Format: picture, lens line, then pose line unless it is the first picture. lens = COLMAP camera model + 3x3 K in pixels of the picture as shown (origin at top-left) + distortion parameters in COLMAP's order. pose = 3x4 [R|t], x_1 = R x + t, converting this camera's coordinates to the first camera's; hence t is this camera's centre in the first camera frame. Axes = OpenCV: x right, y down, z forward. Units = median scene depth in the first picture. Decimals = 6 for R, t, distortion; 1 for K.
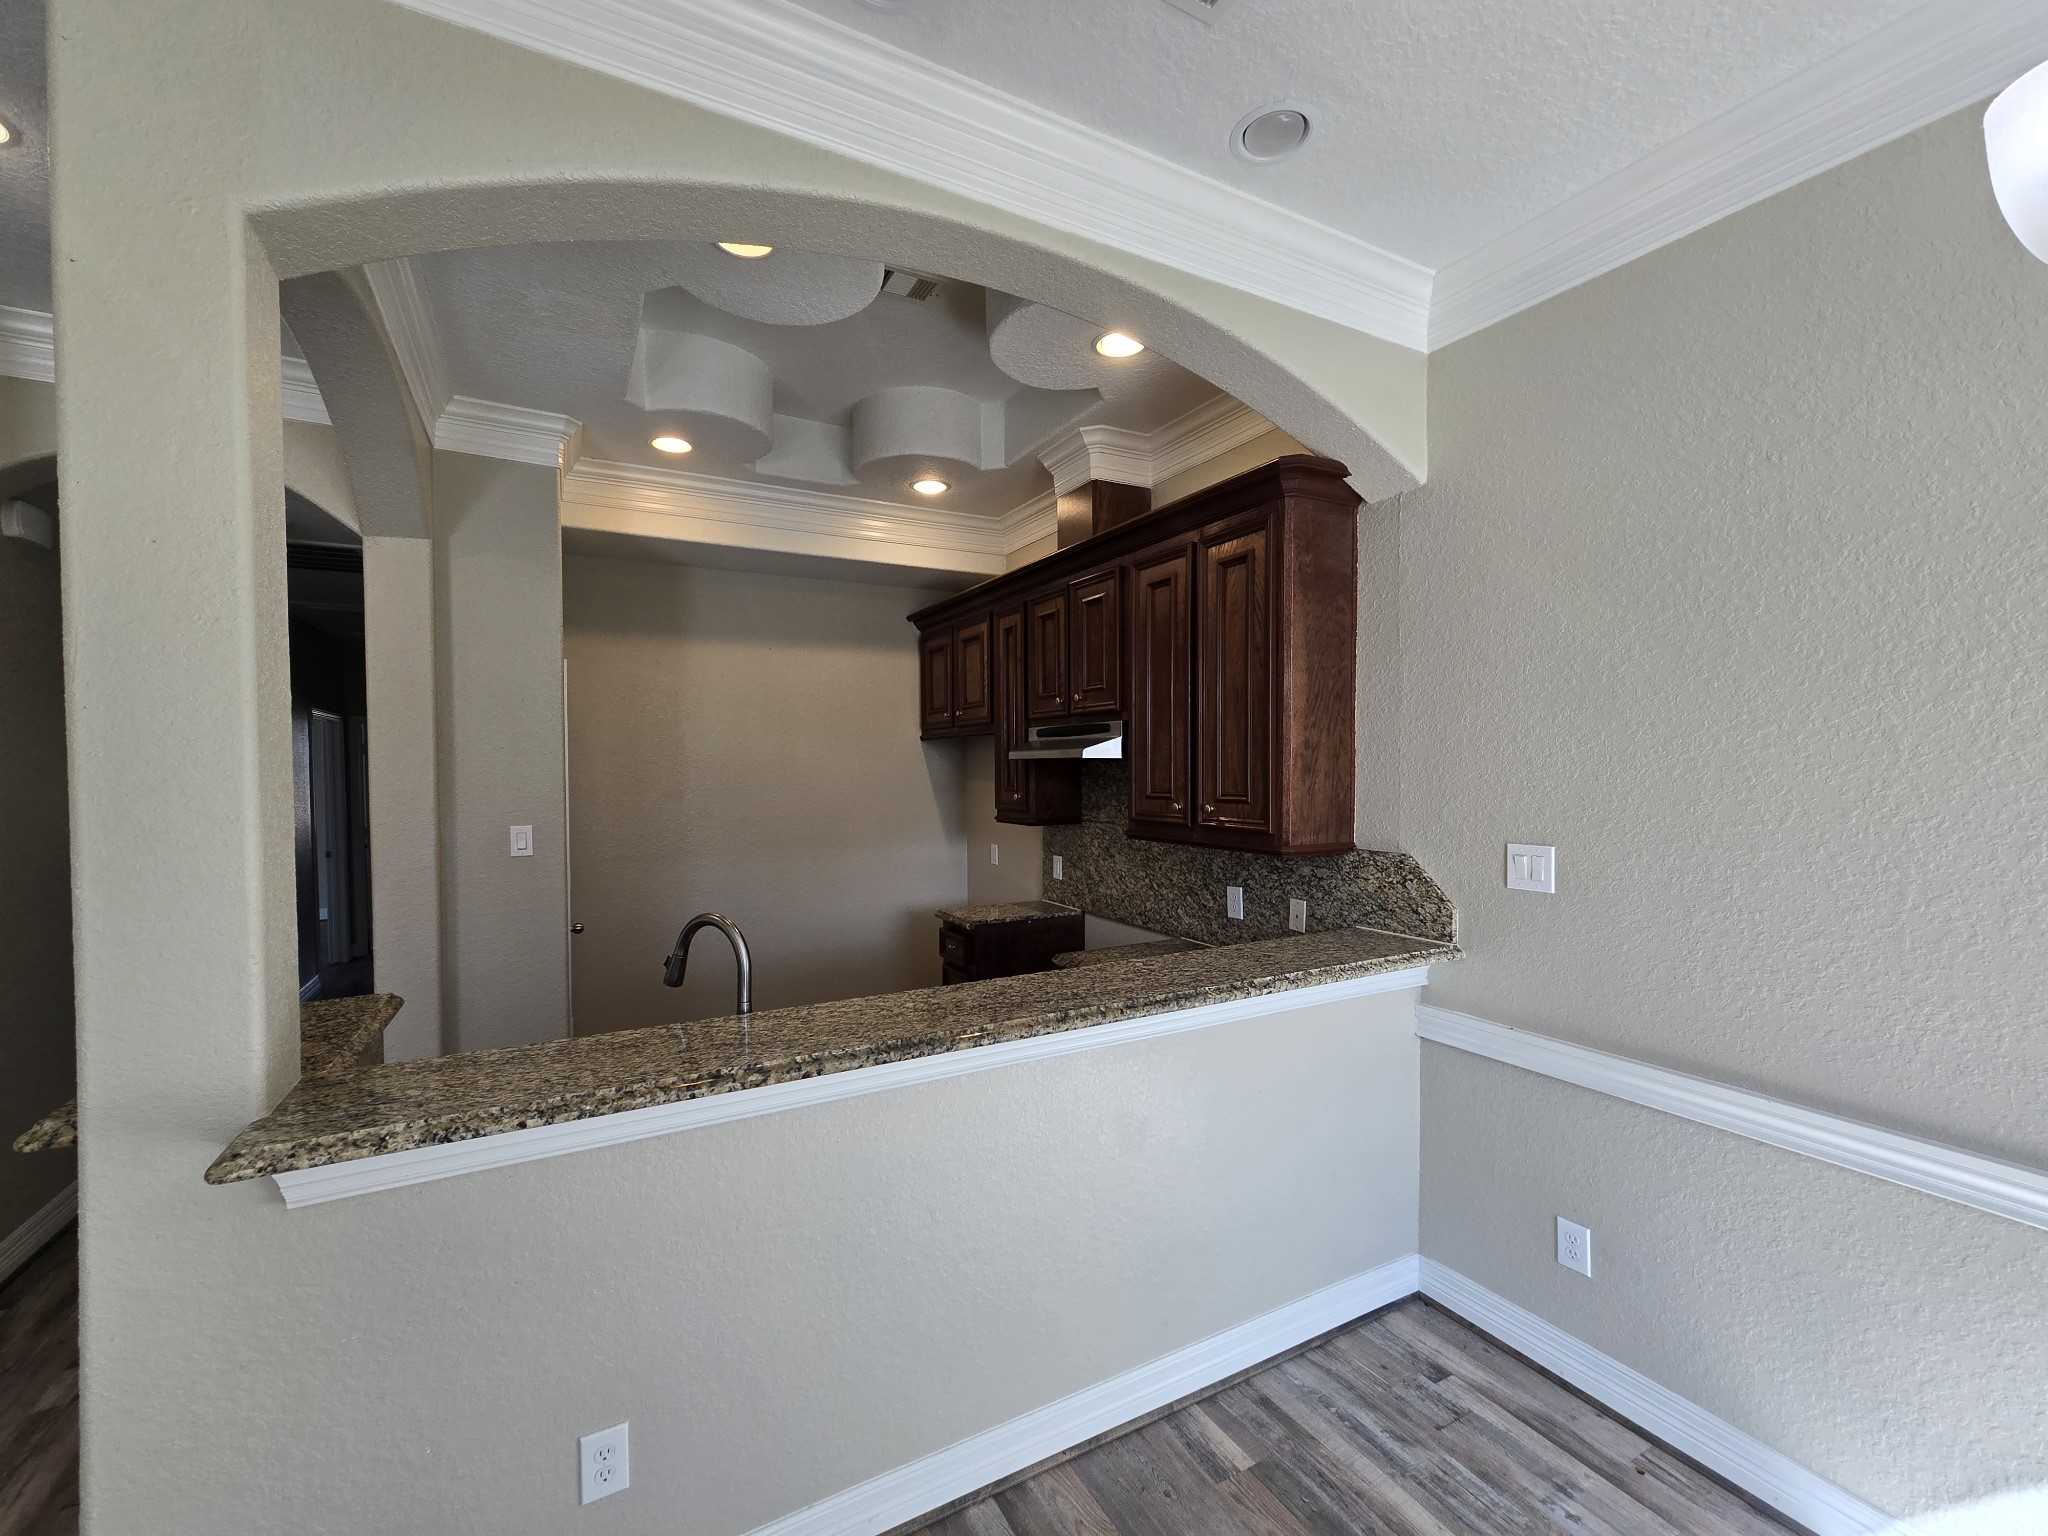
lens RADIAL K [[840.3, 0, 999.8], [0, 840.3, 788.7], [0, 0, 1]] dist [-0.001382, 0.001784]
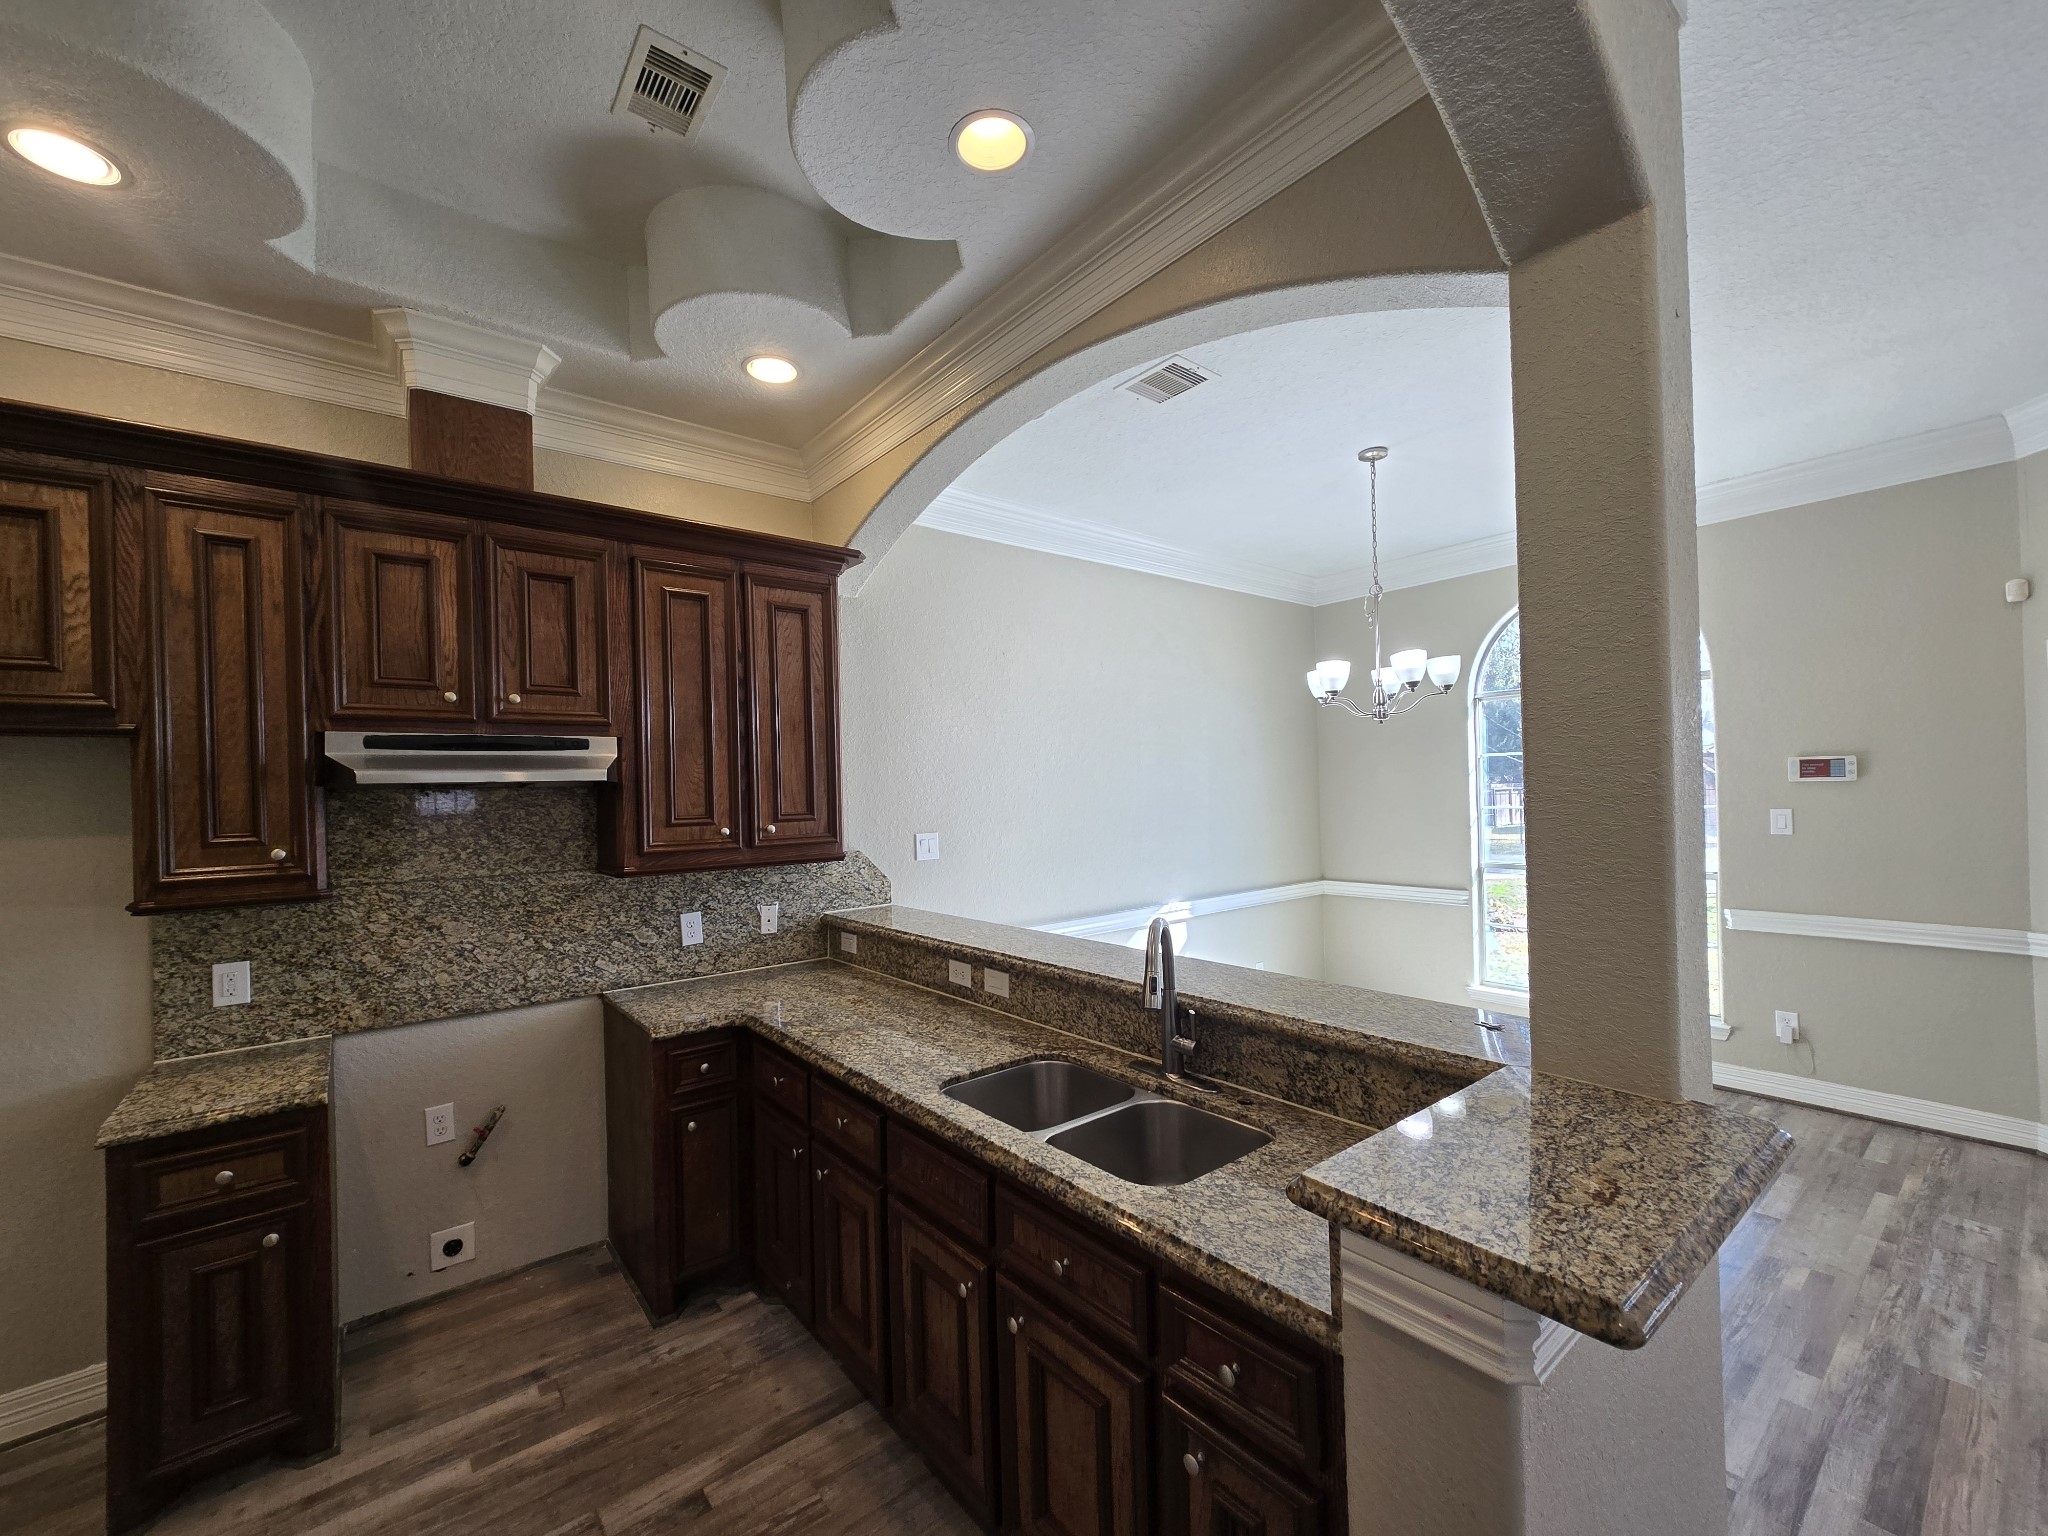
lens RADIAL K [[840.3, 0, 1006.7], [0, 840.3, 791.8], [0, 0, 1]] dist [-0.001382, 0.001784]
pose [[-0.183710, 0.006572, 0.982958, -0.665559], [0.051925, 0.998646, 0.003028, -0.009357], [-0.981608, 0.051597, -0.183803, 0.693995]]
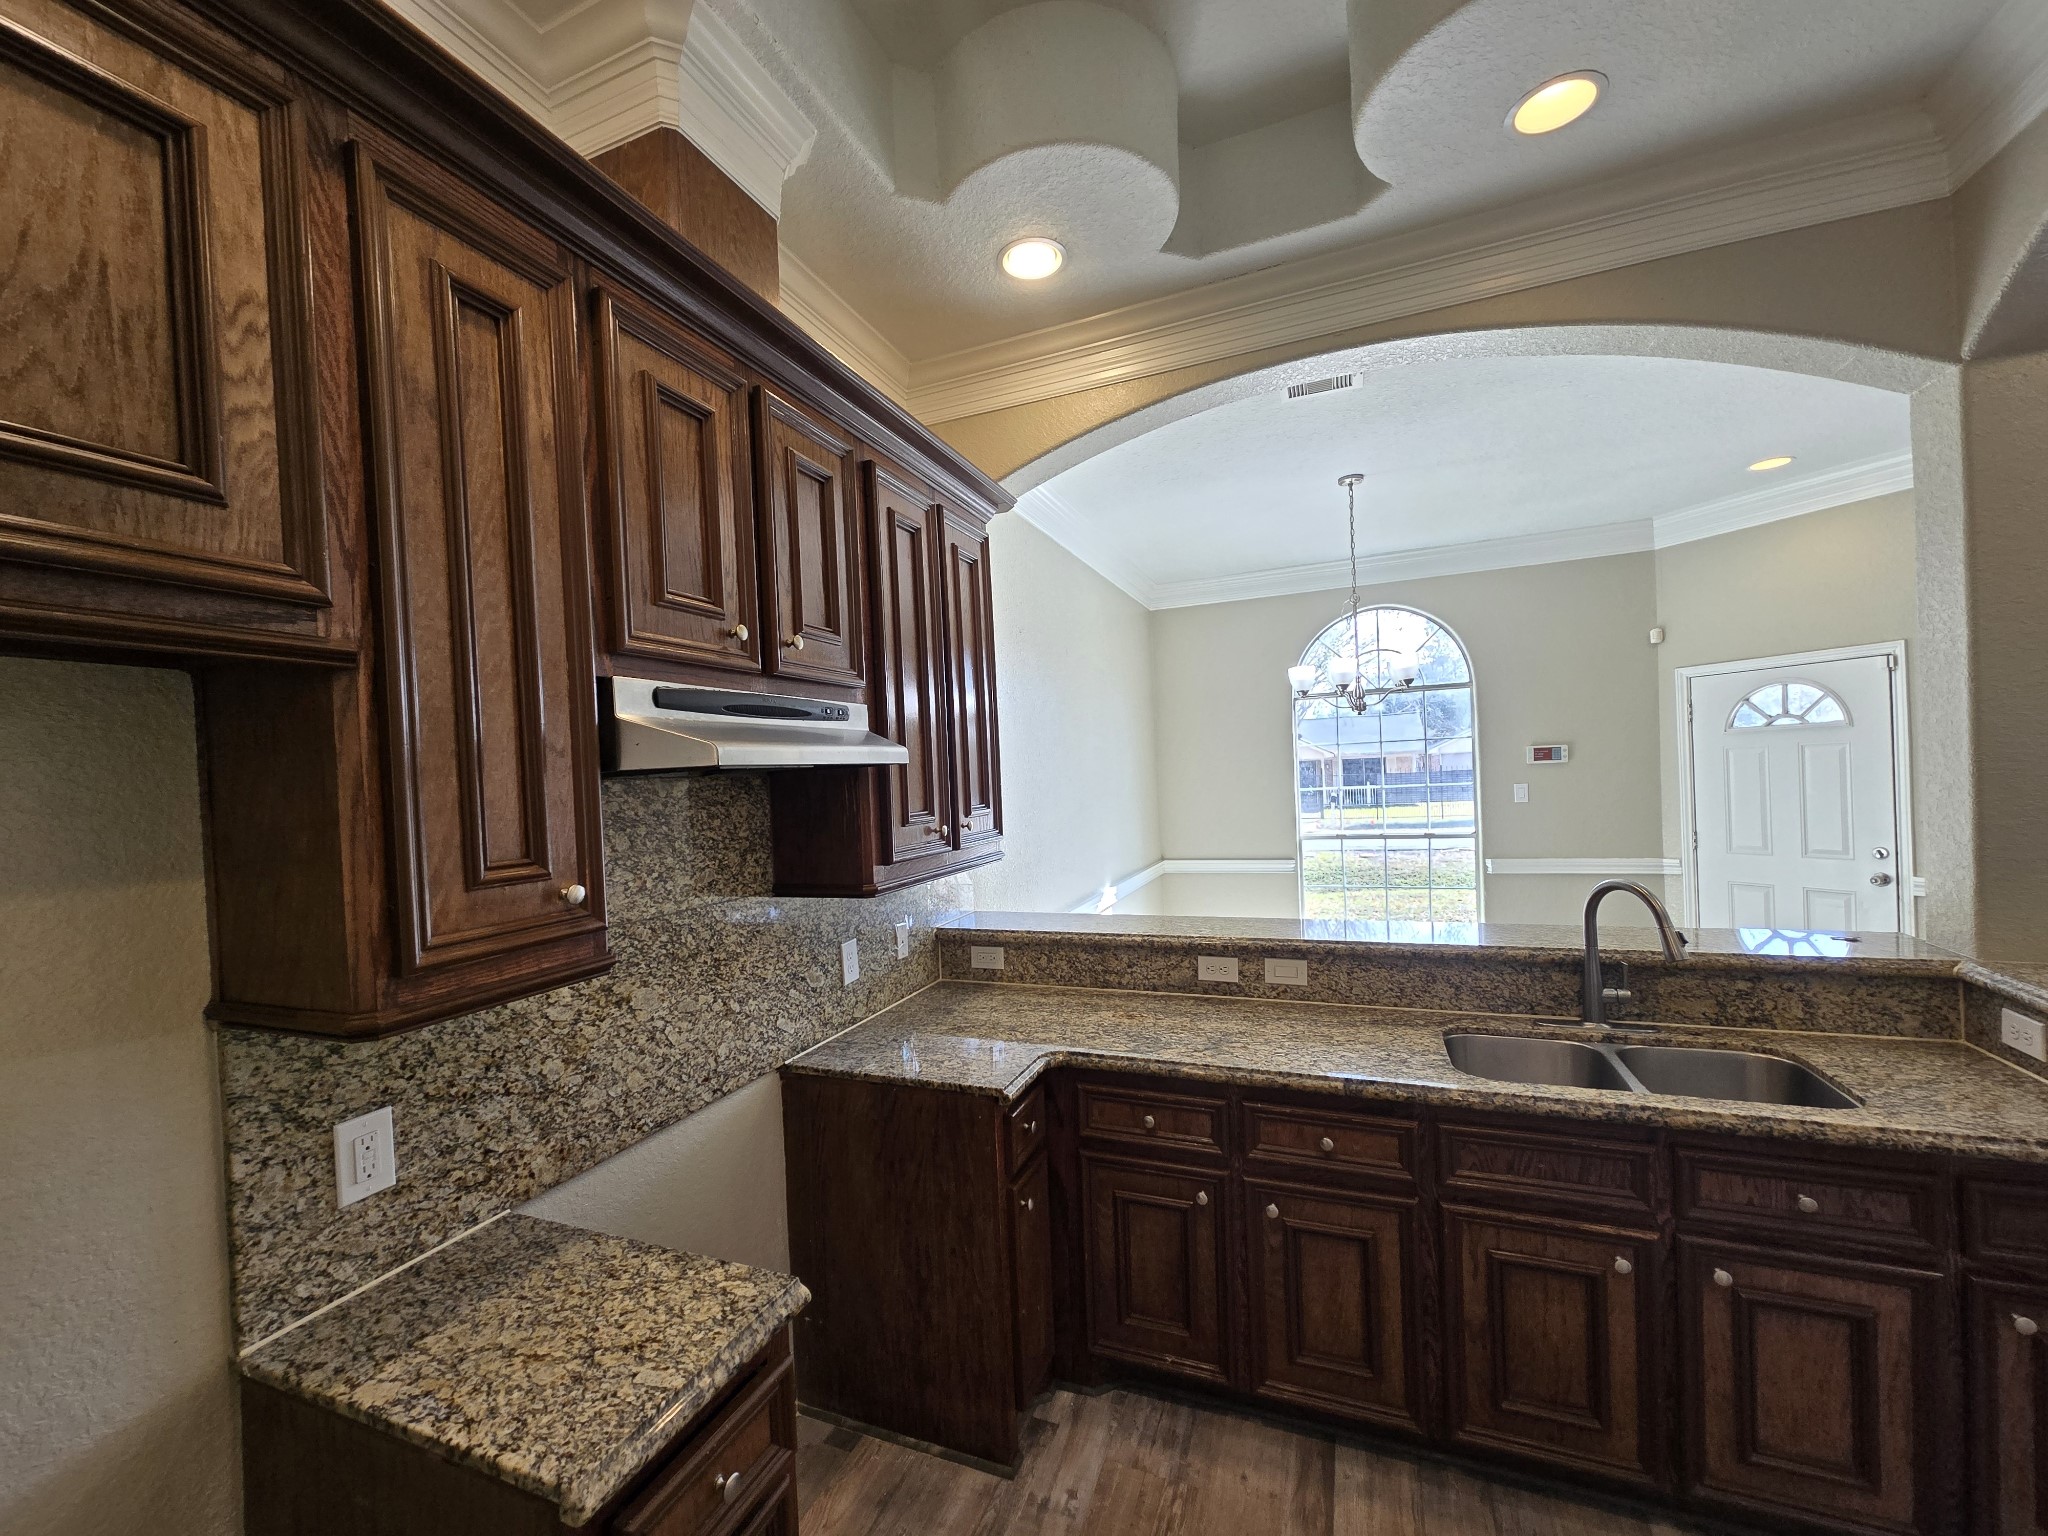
lens RADIAL K [[840.3, 0, 1006.9], [0, 840.3, 791.8], [0, 0, 1]] dist [-0.001382, 0.001784]
pose [[-0.641673, 0.016044, 0.766811, -0.343369], [0.066338, 0.997195, 0.034648, -0.030325], [-0.764104, 0.073101, -0.640938, 1.176962]]
